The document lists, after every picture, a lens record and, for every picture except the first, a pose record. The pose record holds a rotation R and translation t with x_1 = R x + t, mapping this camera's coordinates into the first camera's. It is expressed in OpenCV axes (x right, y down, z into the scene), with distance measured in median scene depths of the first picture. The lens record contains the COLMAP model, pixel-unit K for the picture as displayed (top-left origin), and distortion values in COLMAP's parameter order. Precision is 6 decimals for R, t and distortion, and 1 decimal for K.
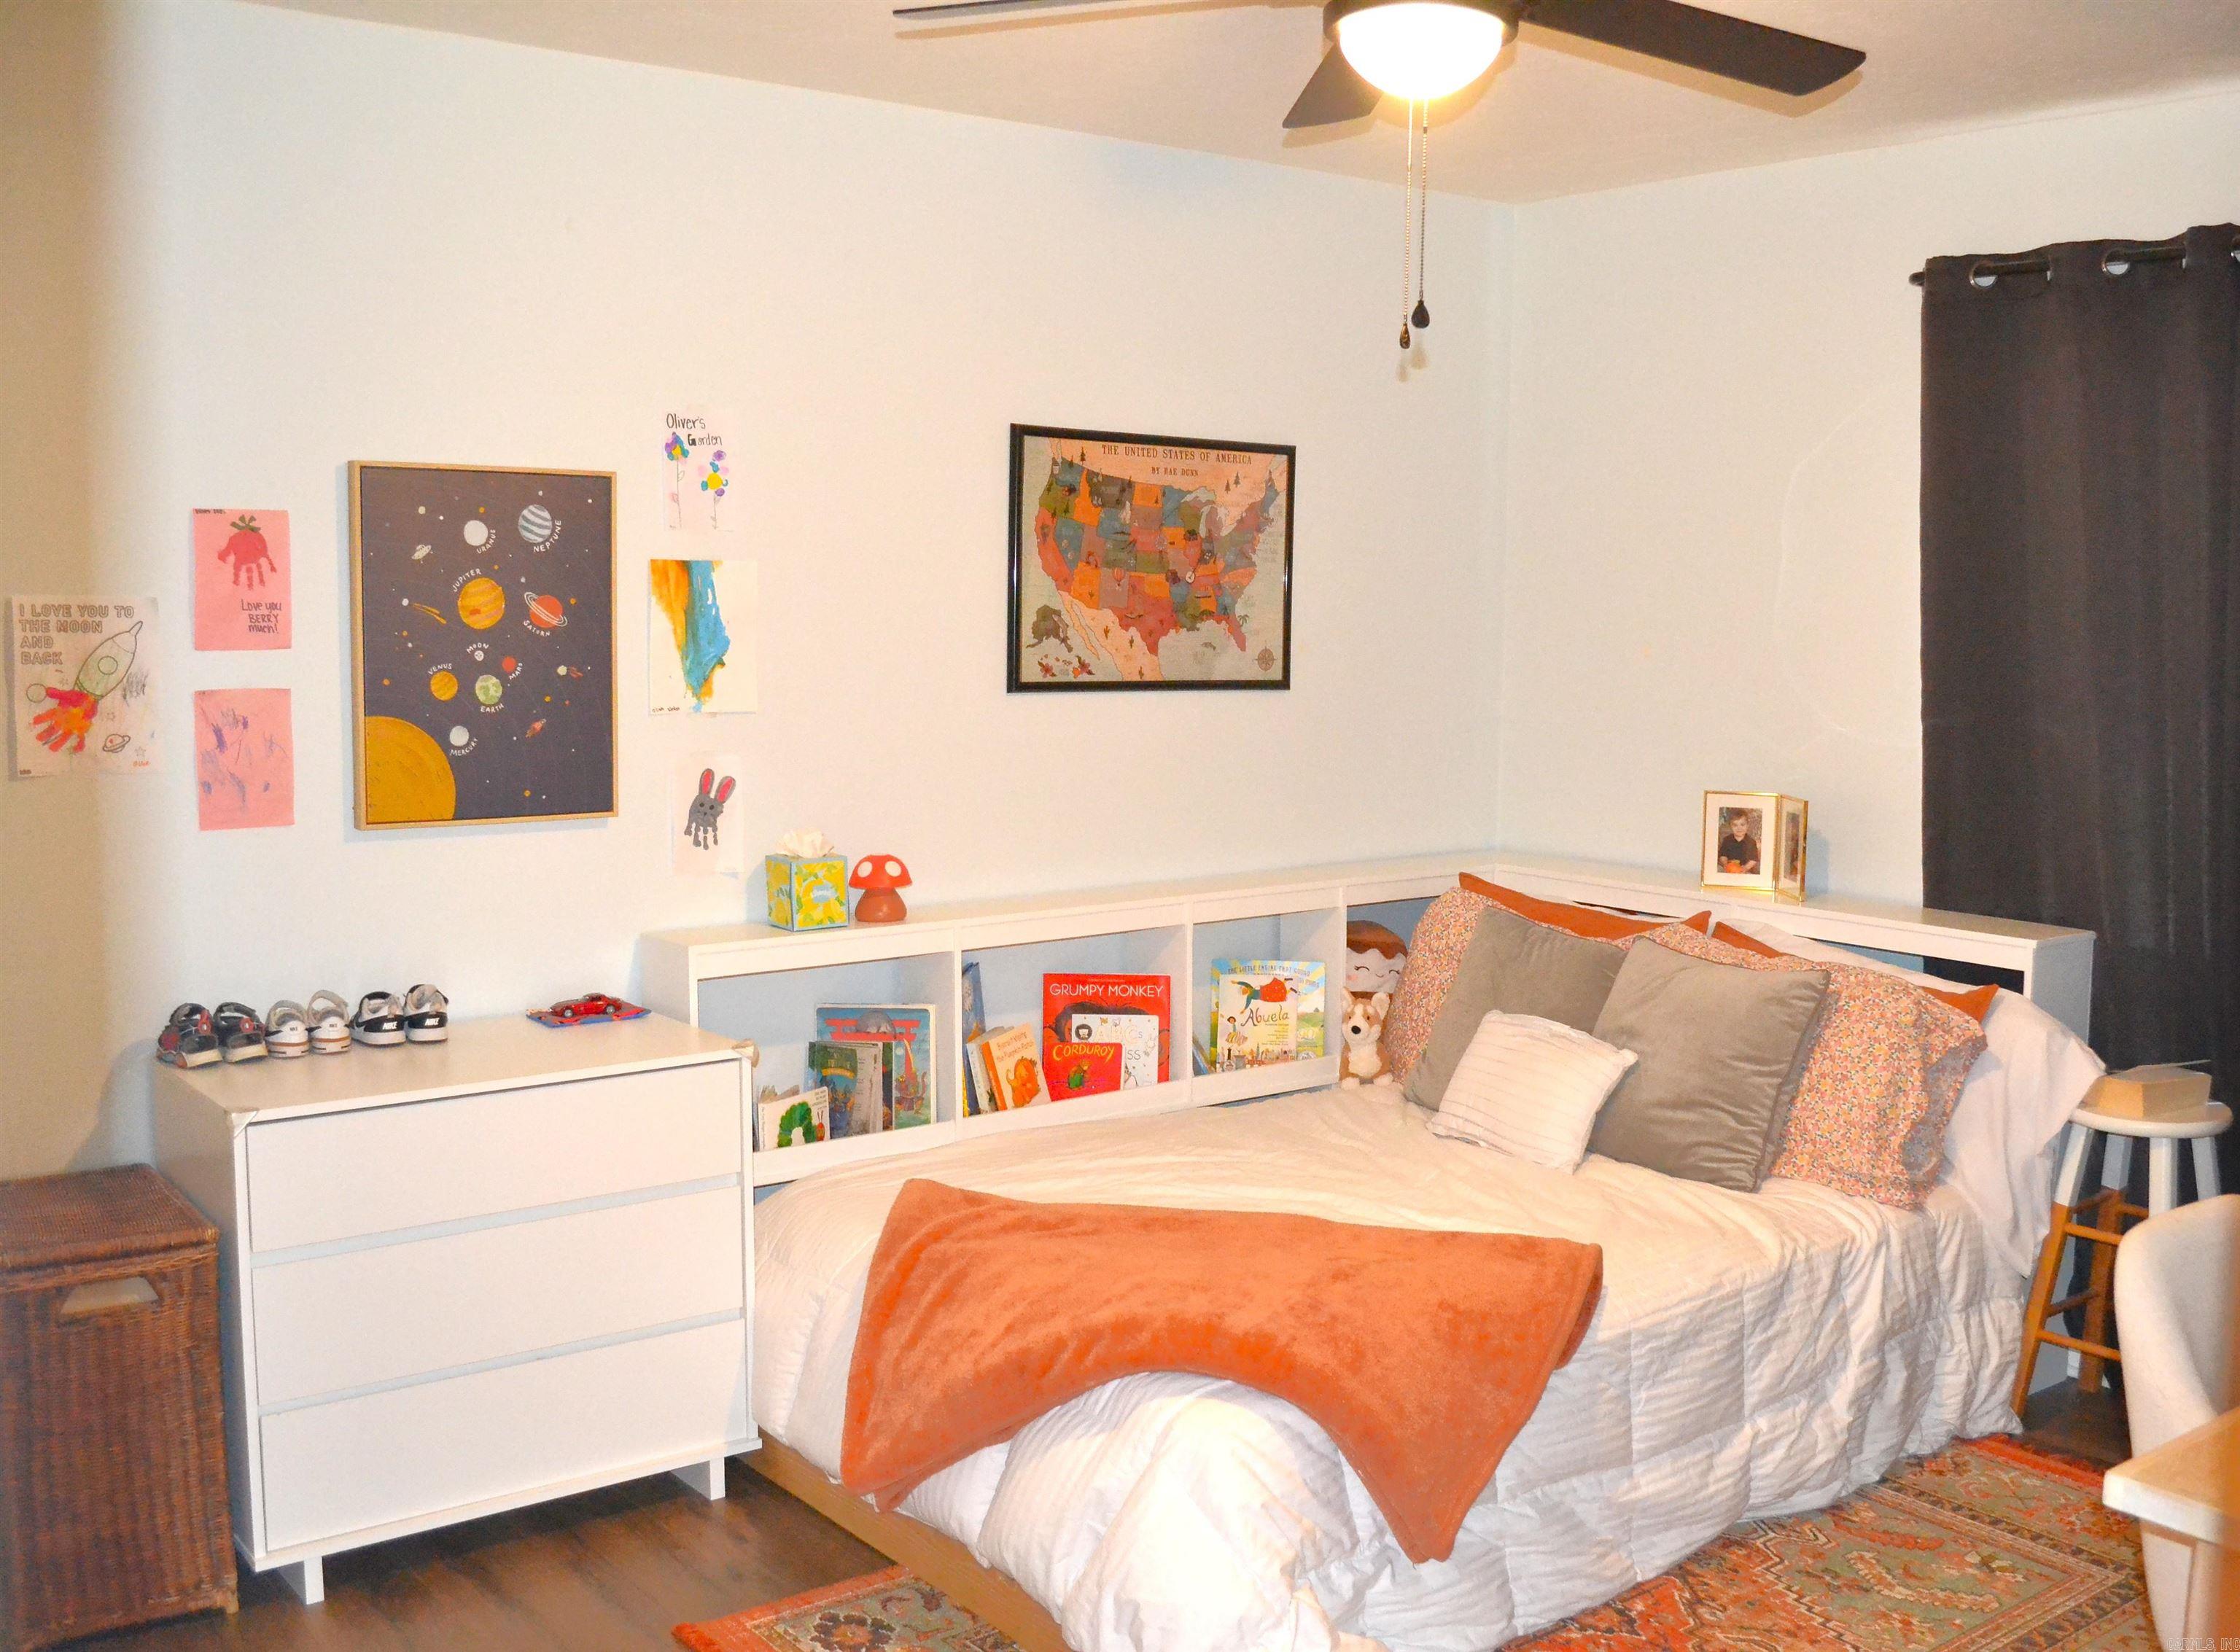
lens RADIAL K [[2104.9, 0, 1126.3], [0, 2104.9, 825.1], [0, 0, 1]] dist [-0.103973, 0.000000]
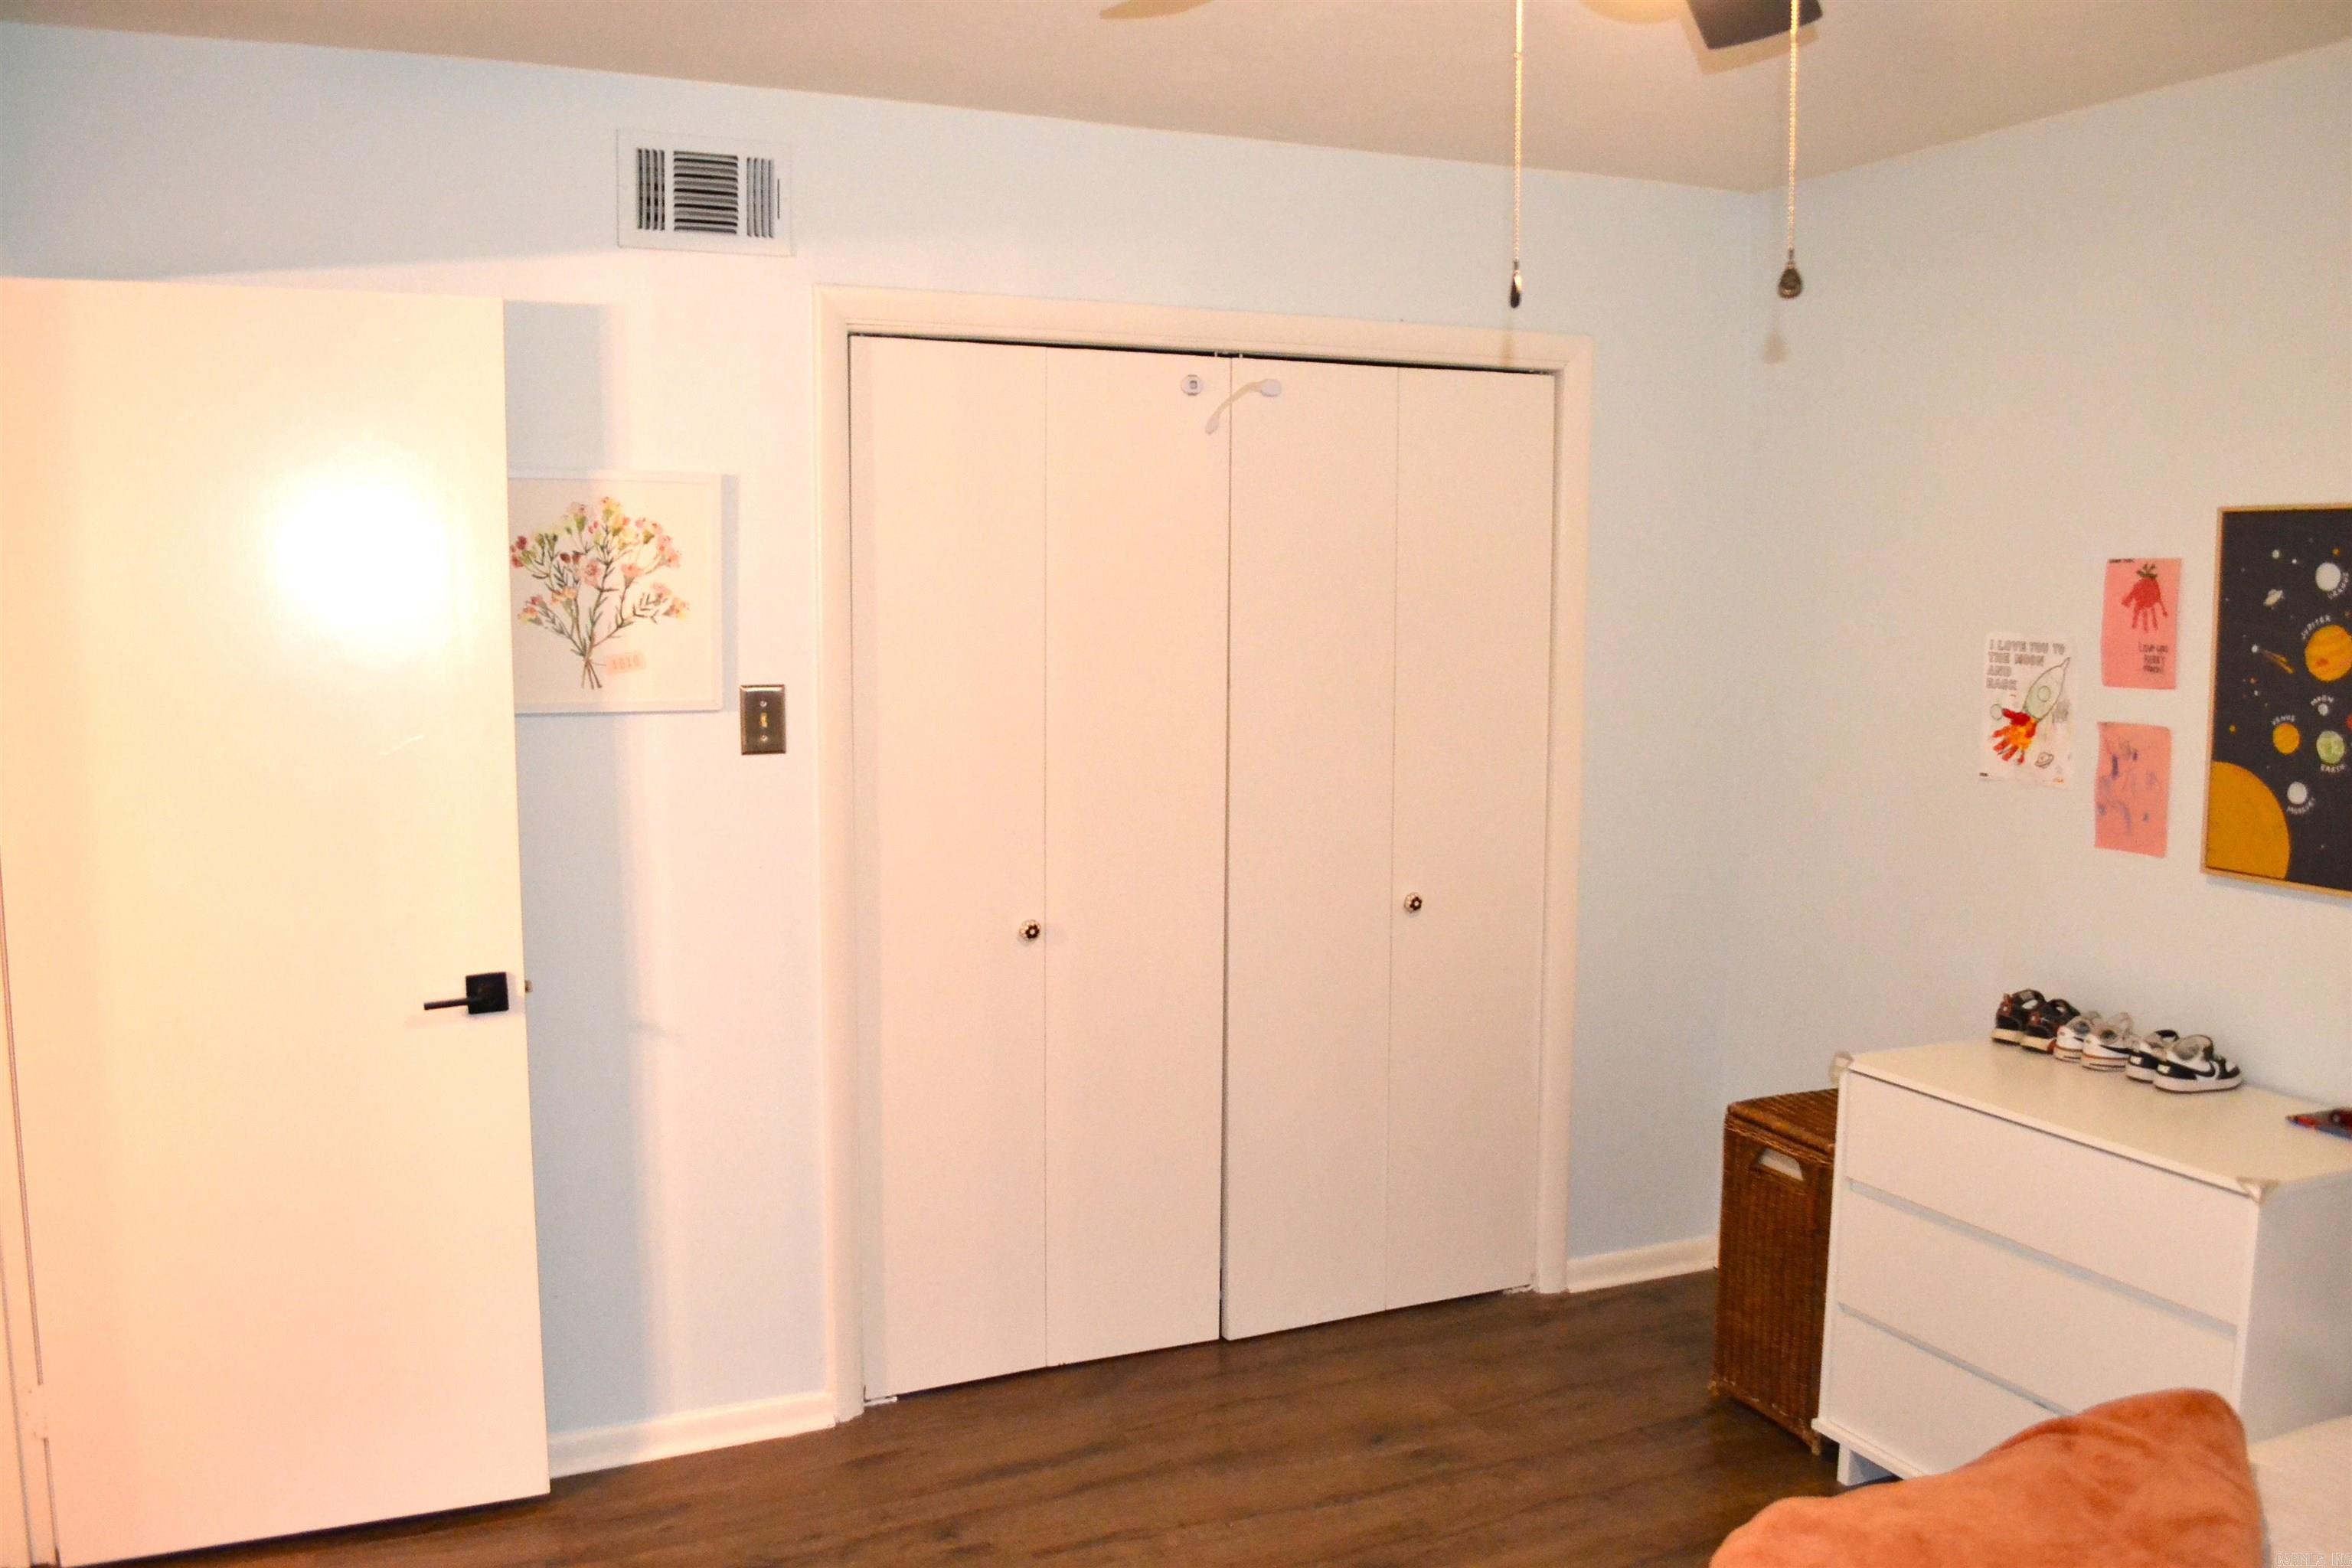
lens RADIAL K [[1866.7, 0, 1177.0], [0, 1866.7, 775.7], [0, 0, 1]] dist [-0.082052, 0.013461]
pose [[-0.229007, 0.089202, -0.969329, 0.623903], [-0.101660, 0.988155, 0.114952, -0.098938], [0.968102, 0.124867, -0.217226, 0.730287]]
